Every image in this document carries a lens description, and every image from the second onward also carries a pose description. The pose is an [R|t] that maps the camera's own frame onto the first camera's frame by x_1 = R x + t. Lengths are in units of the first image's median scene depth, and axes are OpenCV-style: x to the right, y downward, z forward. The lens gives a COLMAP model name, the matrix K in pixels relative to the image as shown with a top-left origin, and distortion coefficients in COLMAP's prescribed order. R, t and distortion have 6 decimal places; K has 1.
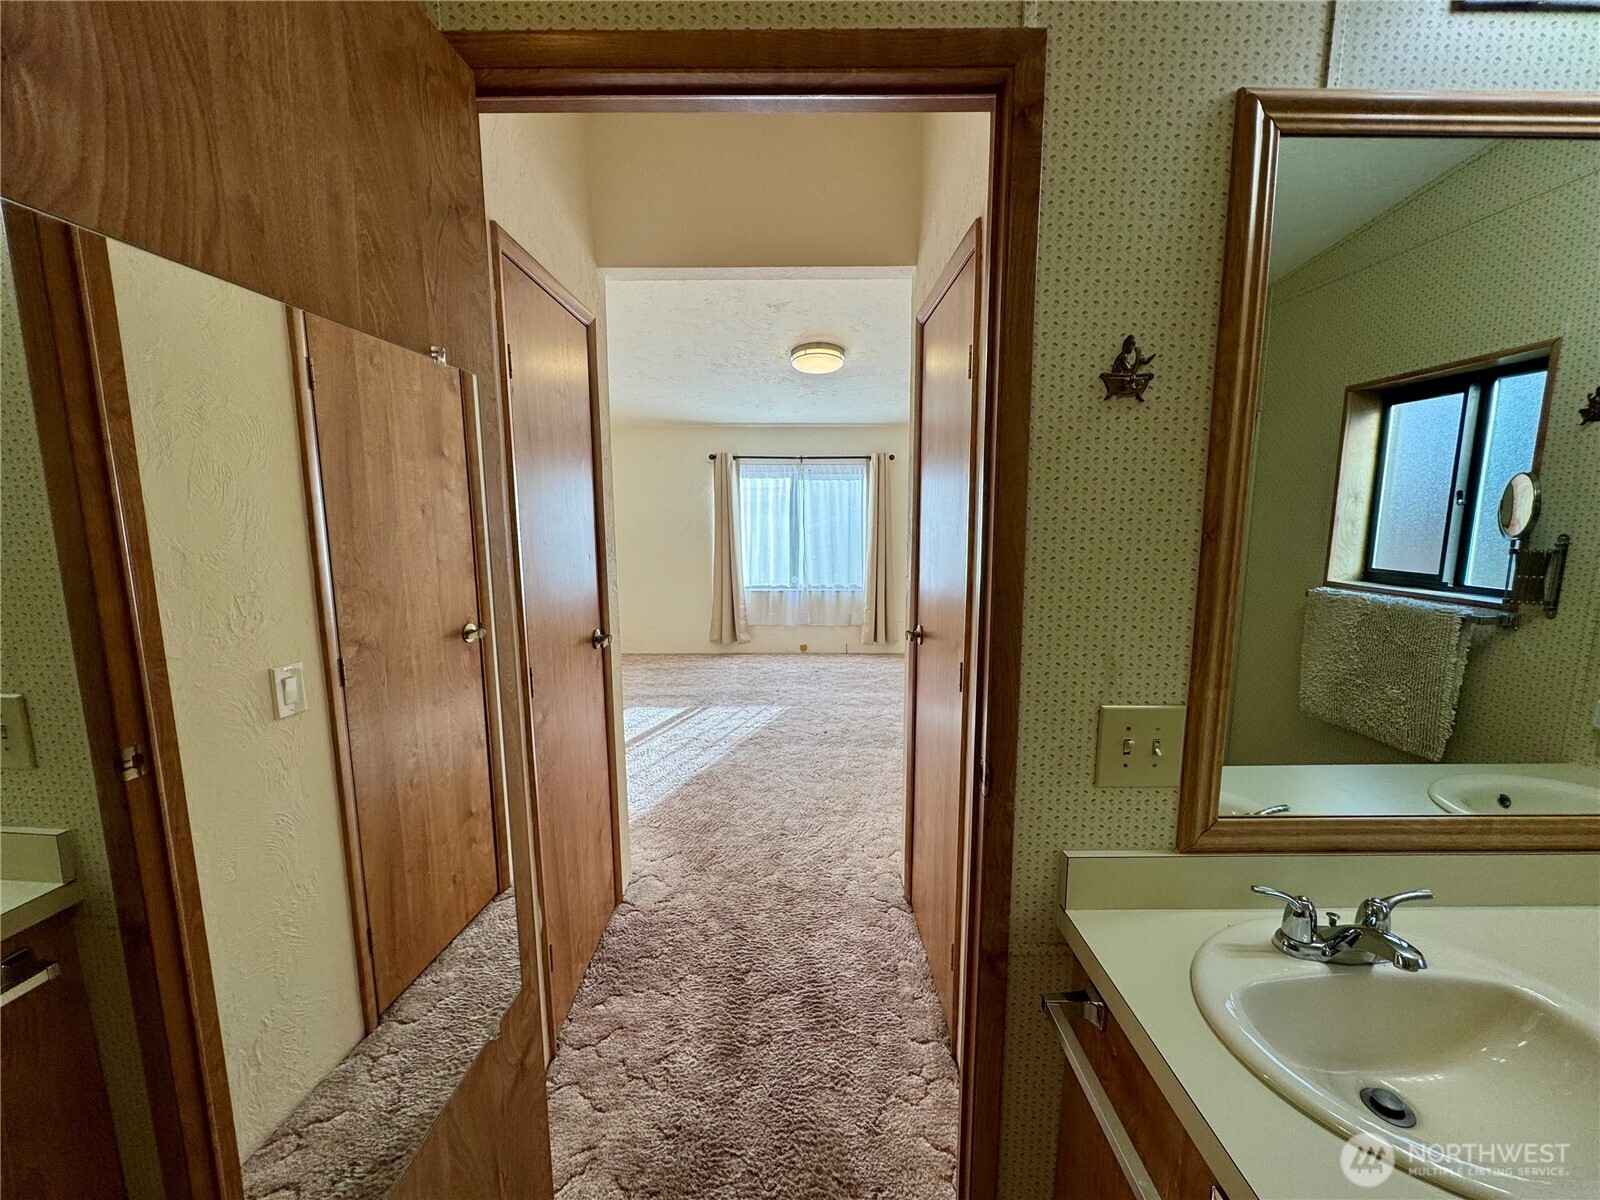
lens RADIAL K [[639.1, 0, 804.1], [0, 639.1, 601.6], [0, 0, 1]] dist [-0.002485, 0.000545]
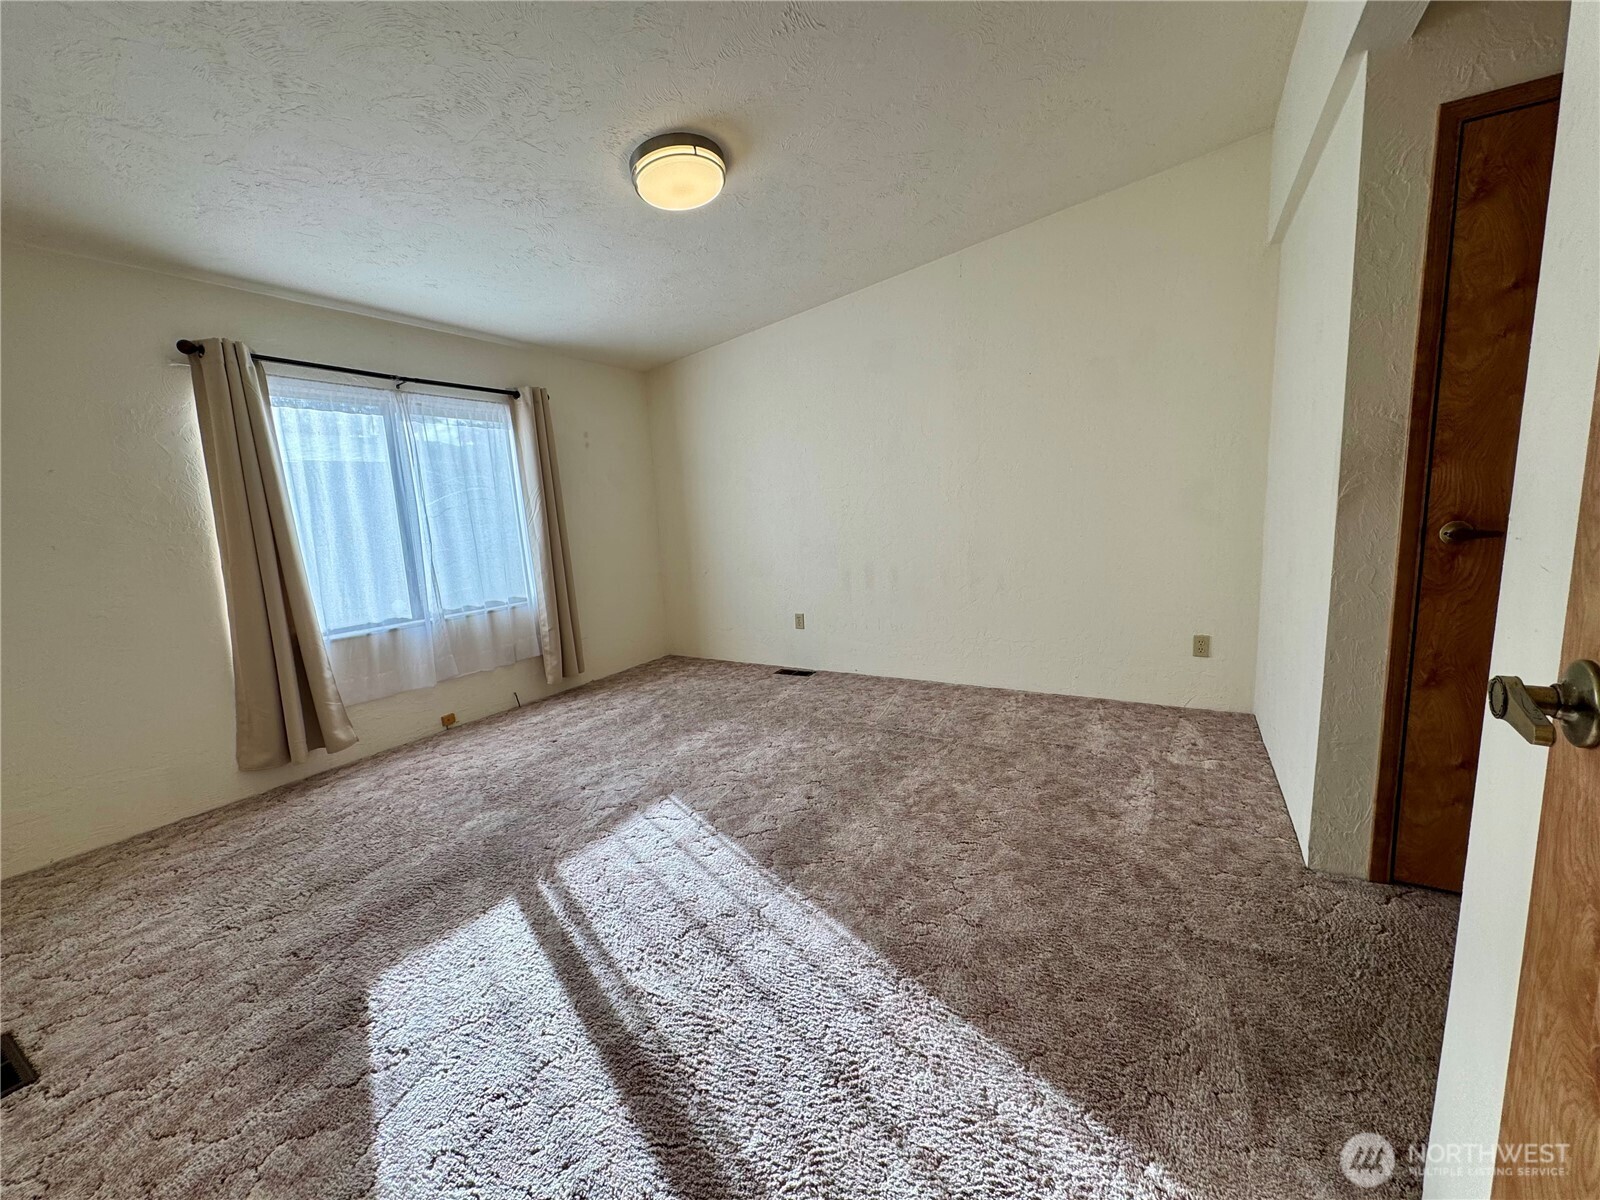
lens RADIAL K [[639.1, 0, 800.0], [0, 639.1, 599.8], [0, 0, 1]] dist [-0.002485, 0.000545]
pose [[0.509459, -0.154924, 0.846434, -0.324181], [0.173301, 0.981977, 0.075425, -0.023281], [-0.842863, 0.108261, 0.527125, 0.453579]]
